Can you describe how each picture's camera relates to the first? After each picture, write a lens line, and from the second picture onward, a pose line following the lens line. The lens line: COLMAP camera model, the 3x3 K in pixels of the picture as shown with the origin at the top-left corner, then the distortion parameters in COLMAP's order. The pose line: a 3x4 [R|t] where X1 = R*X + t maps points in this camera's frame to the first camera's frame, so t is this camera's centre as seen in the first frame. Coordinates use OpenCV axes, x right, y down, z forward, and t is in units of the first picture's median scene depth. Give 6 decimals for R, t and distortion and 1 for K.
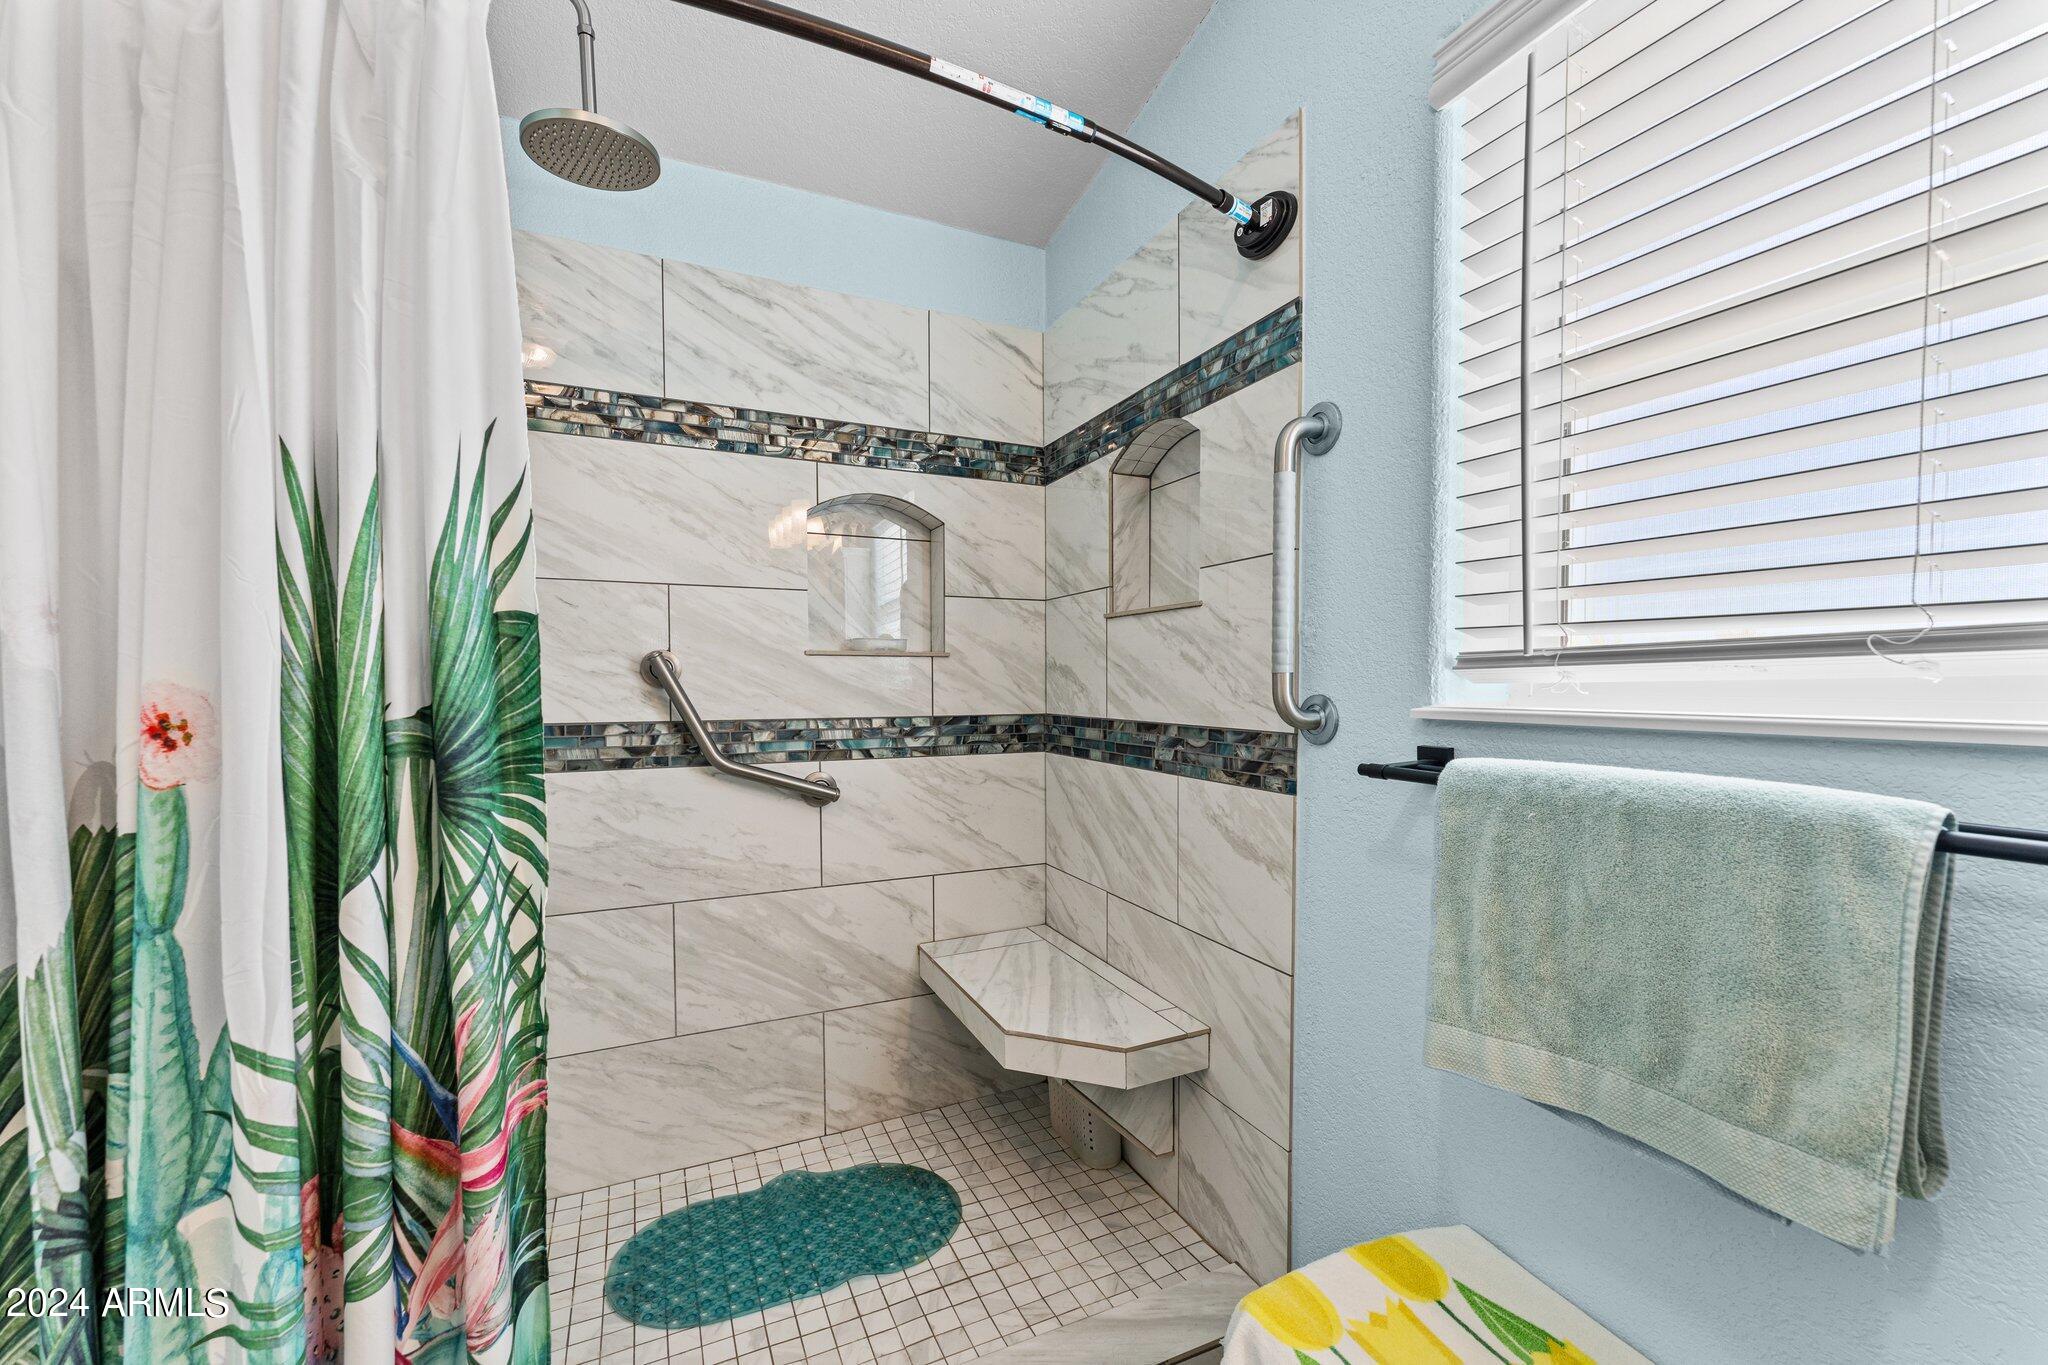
lens RADIAL K [[820.3, 0, 1026.1], [0, 820.3, 690.3], [0, 0, 1]] dist [-0.002954, 0.000529]
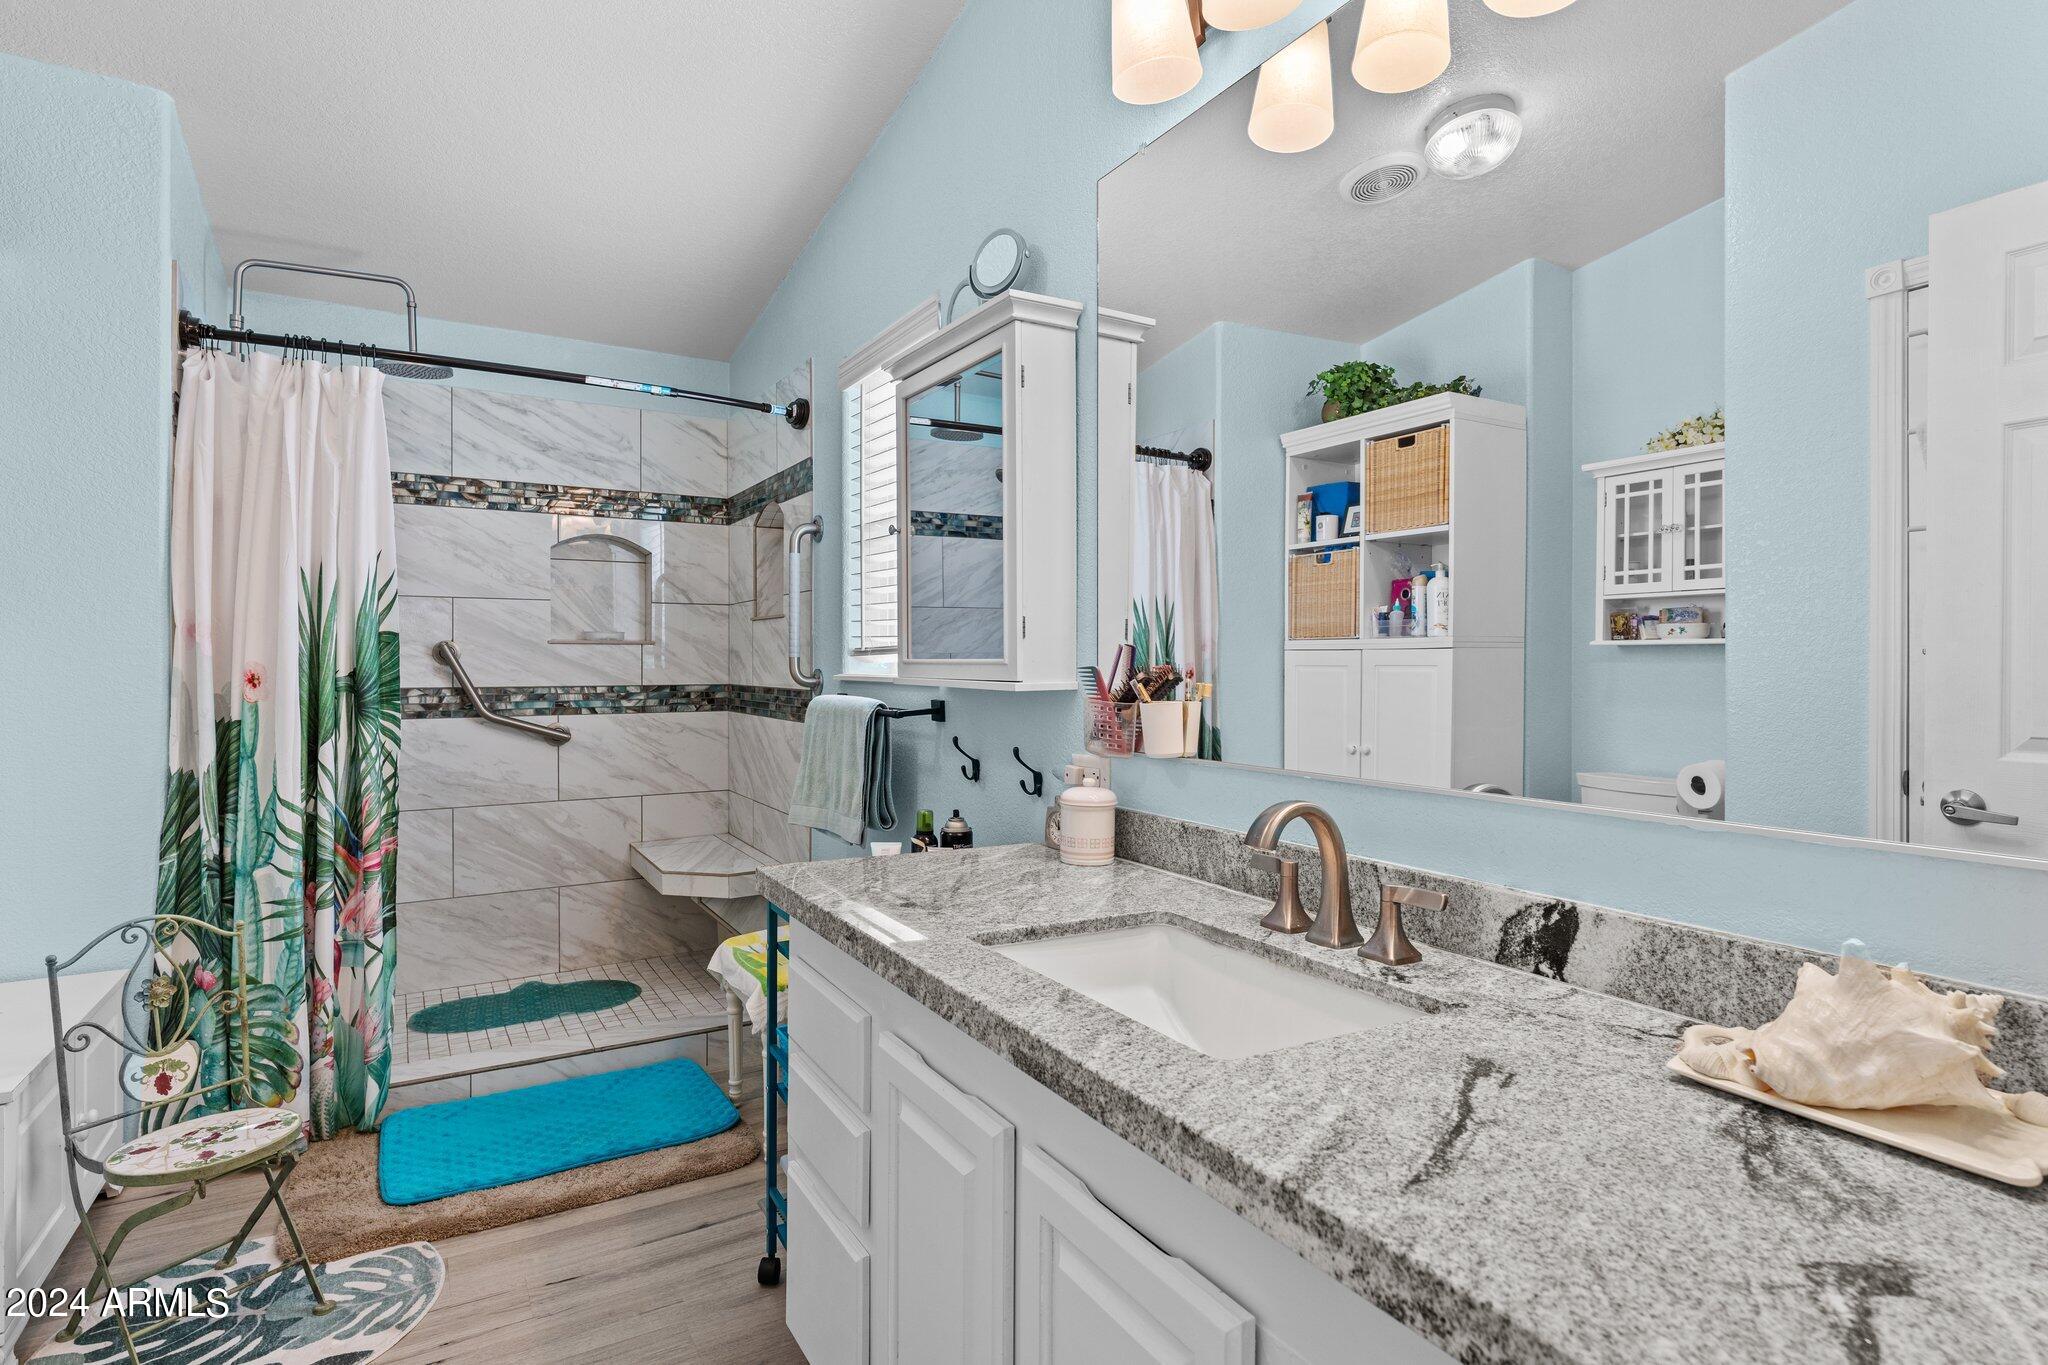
lens RADIAL K [[1052.2, 0, 1035.7], [0, 1052.2, 645.3], [0, 0, 1]] dist [-0.001991, -0.000347]
pose [[0.994395, 0.003499, 0.105675, 0.431463], [-0.000721, 0.999653, -0.026313, 0.010211], [-0.105730, 0.026090, 0.994053, -1.046604]]
